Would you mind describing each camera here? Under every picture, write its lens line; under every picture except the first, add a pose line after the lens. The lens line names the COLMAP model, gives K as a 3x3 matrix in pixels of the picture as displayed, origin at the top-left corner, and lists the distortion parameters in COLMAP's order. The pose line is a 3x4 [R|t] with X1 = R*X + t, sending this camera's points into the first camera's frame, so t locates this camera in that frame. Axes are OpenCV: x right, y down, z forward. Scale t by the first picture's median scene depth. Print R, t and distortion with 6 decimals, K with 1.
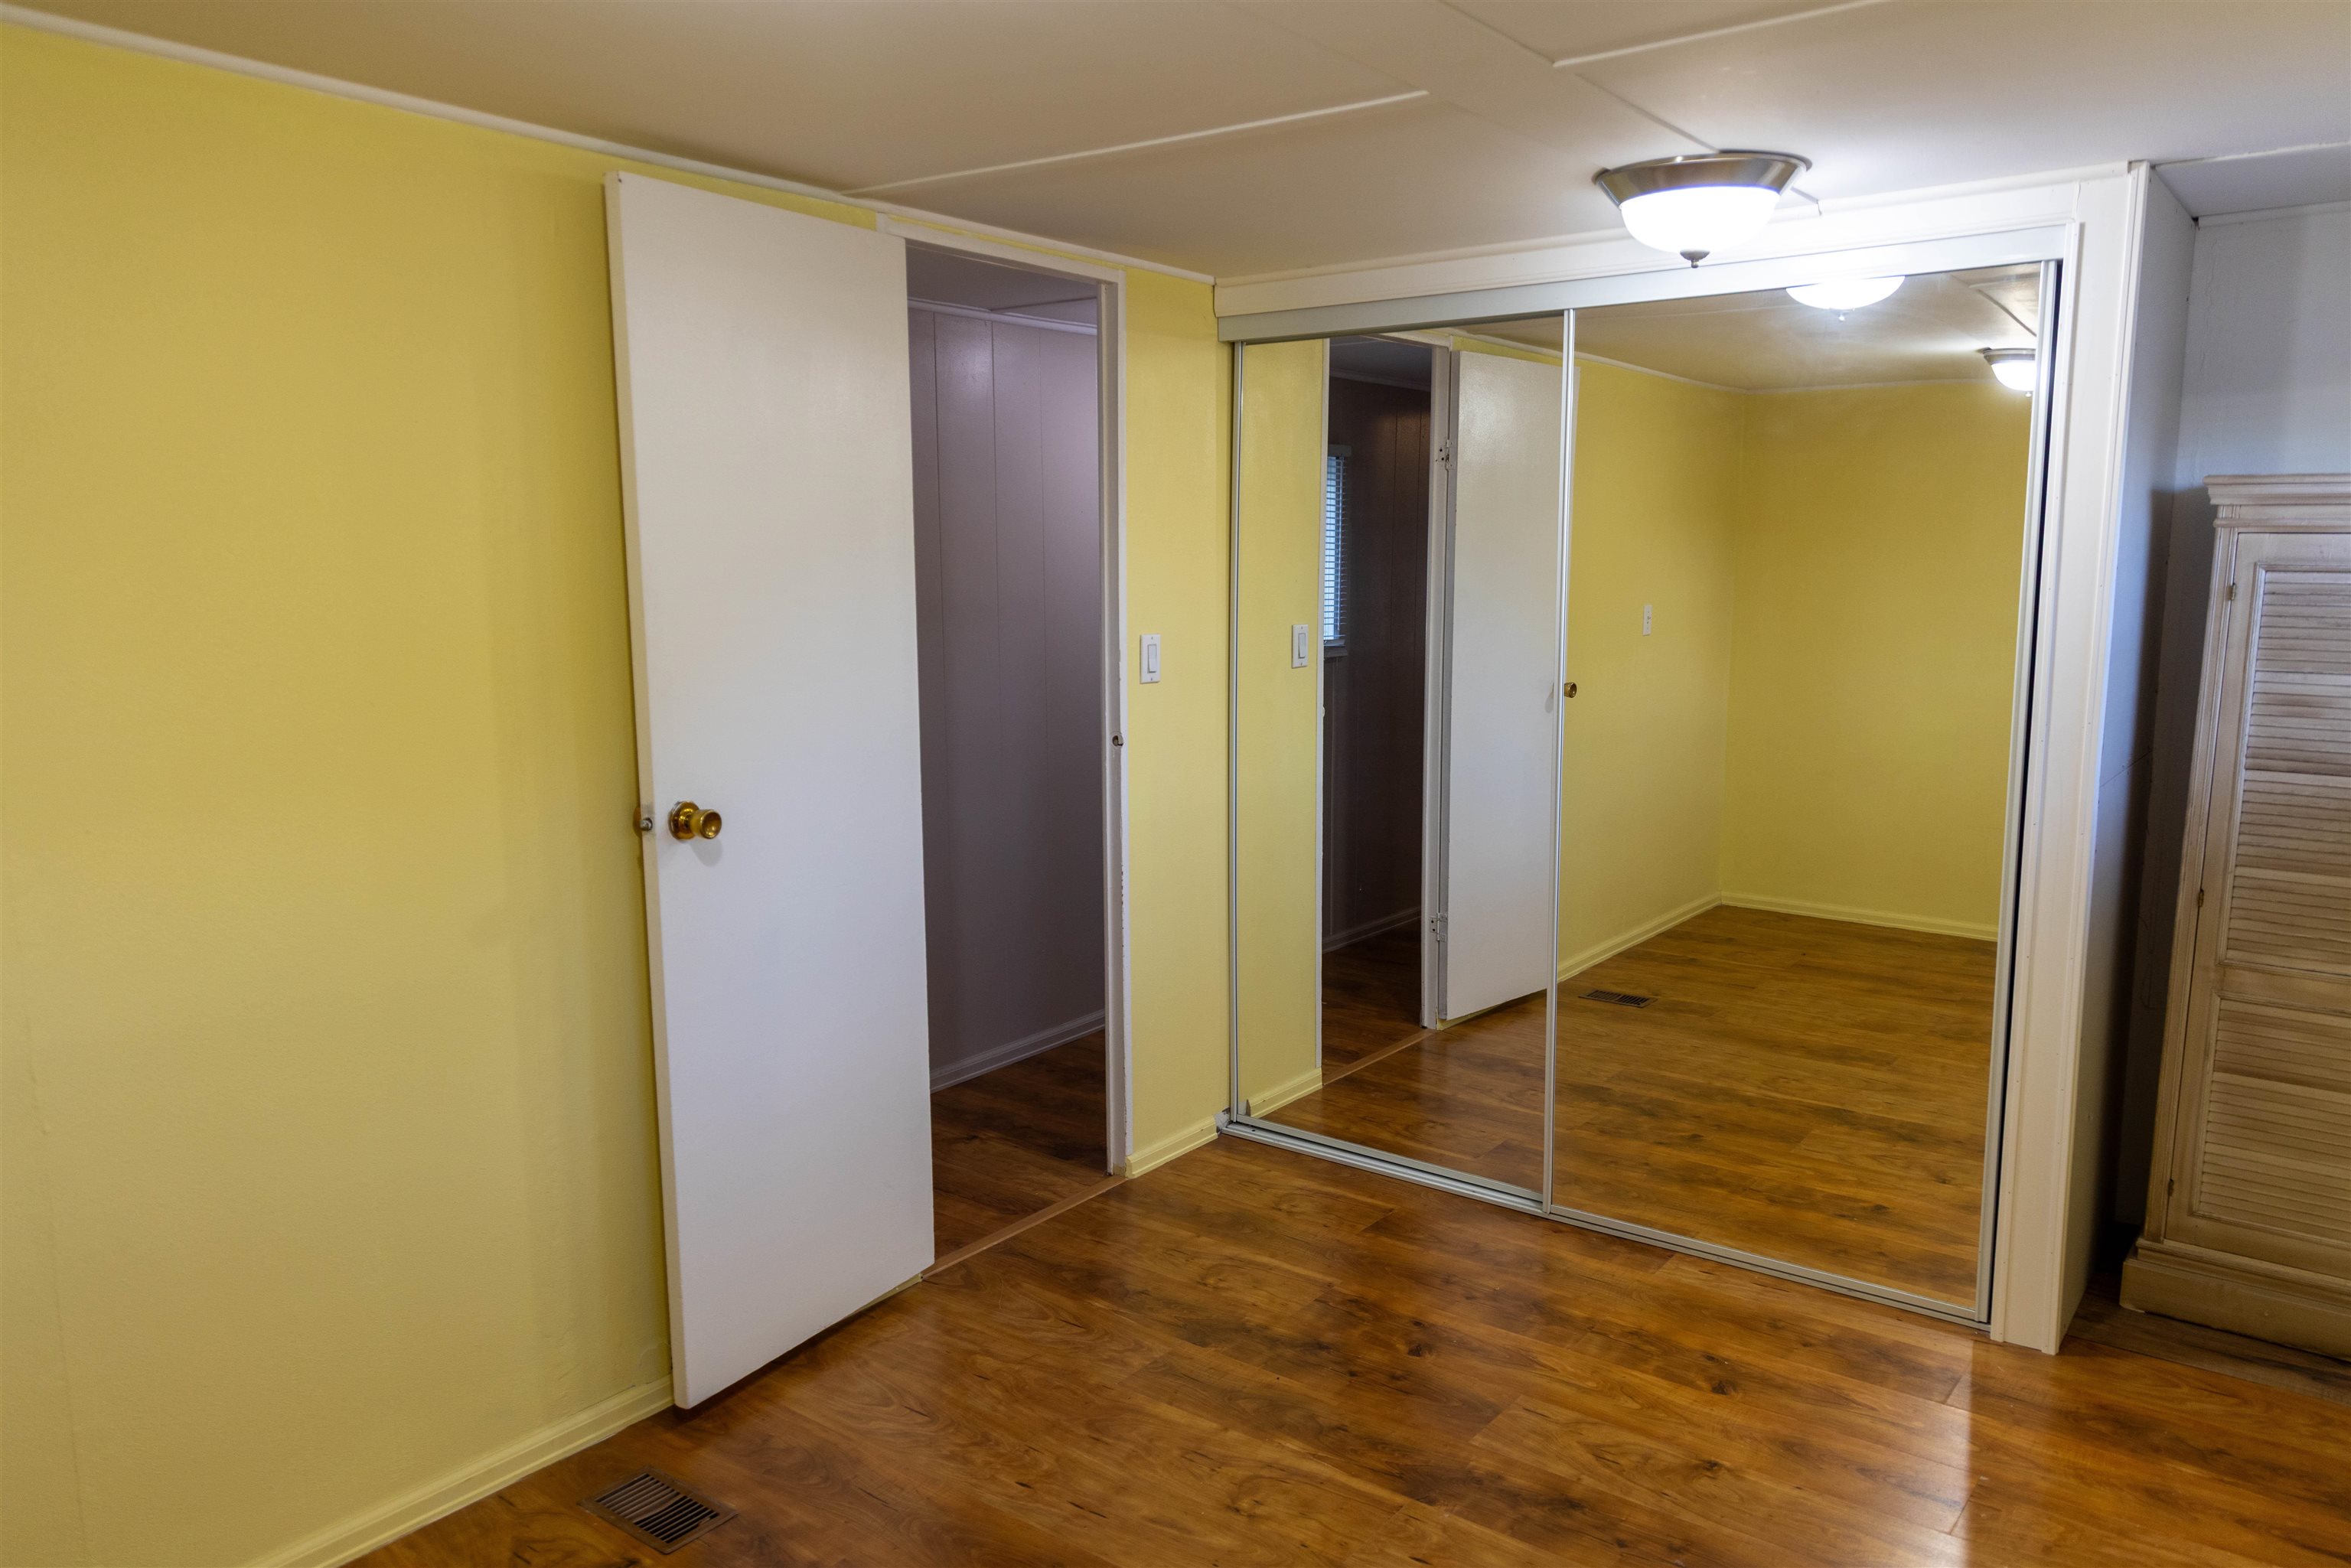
lens RADIAL K [[1610.5, 0, 1179.2], [0, 1610.5, 778.3], [0, 0, 1]] dist [-0.001771, 0.003488]
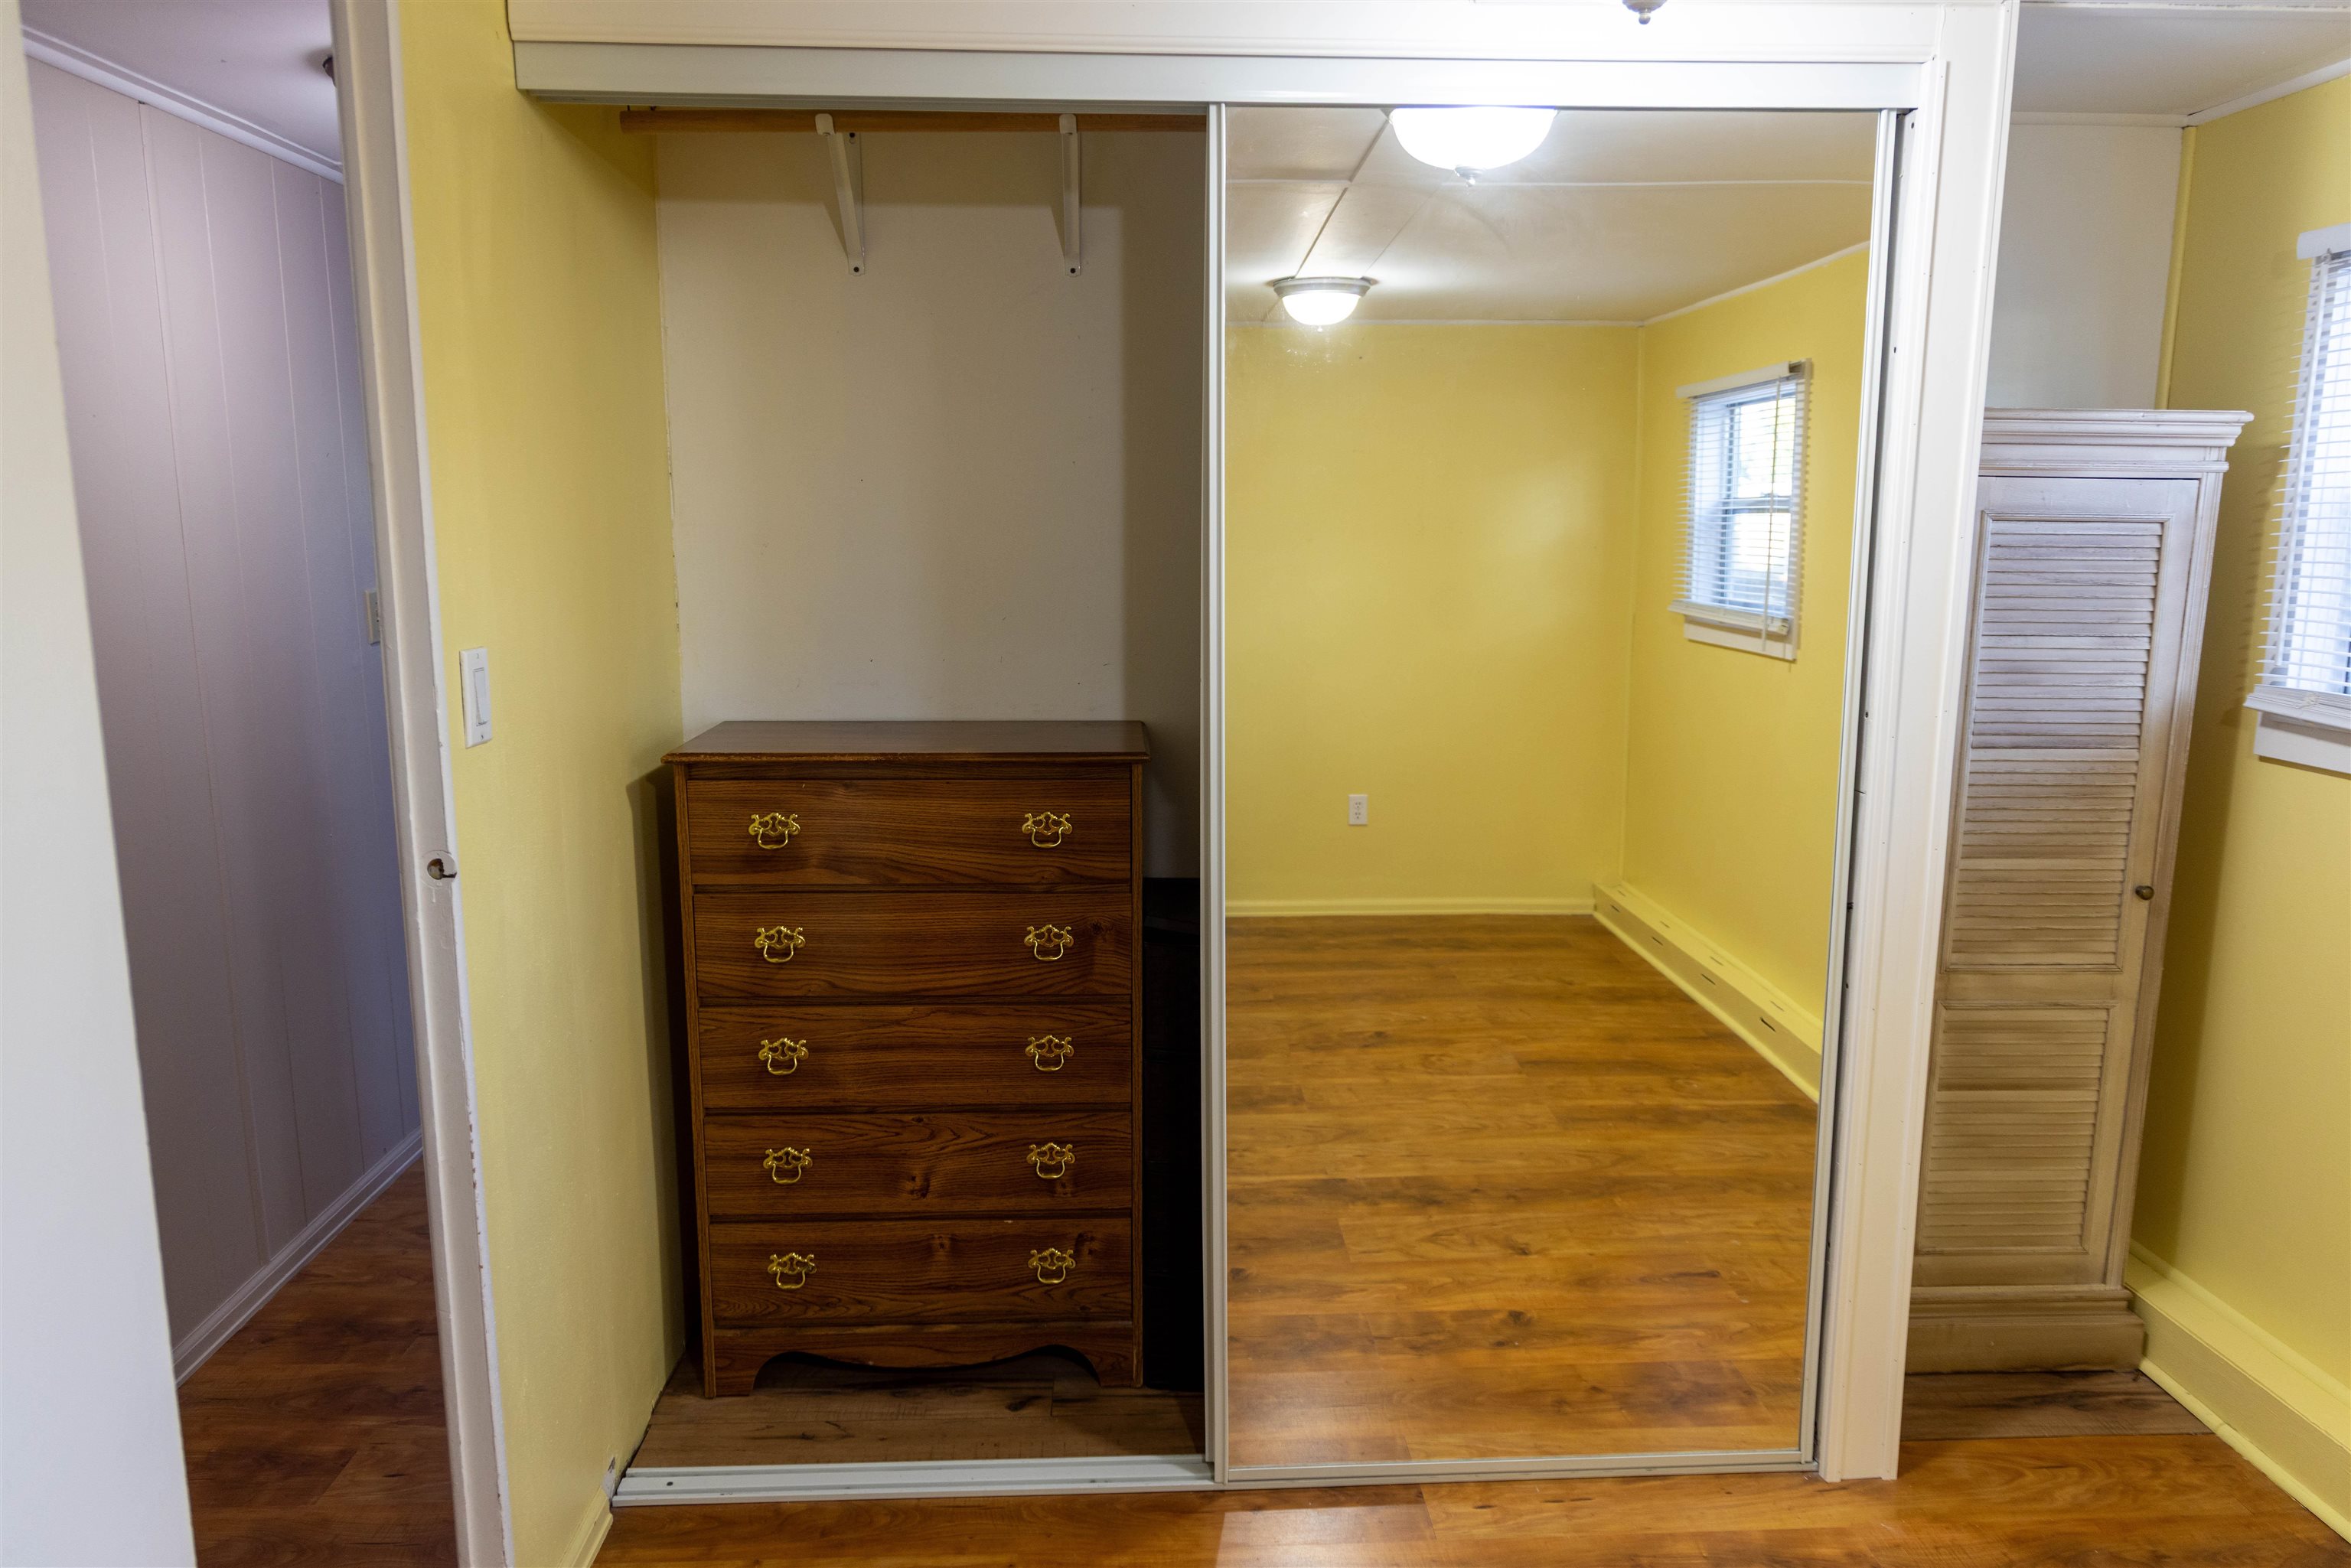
lens RADIAL K [[1610.5, 0, 1179.2], [0, 1610.5, 778.3], [0, 0, 1]] dist [-0.001771, 0.003488]
pose [[0.764987, -0.100491, 0.636157, -0.220366], [0.086166, 0.994841, 0.053536, -0.071910], [-0.638255, 0.013861, 0.769700, 0.591562]]
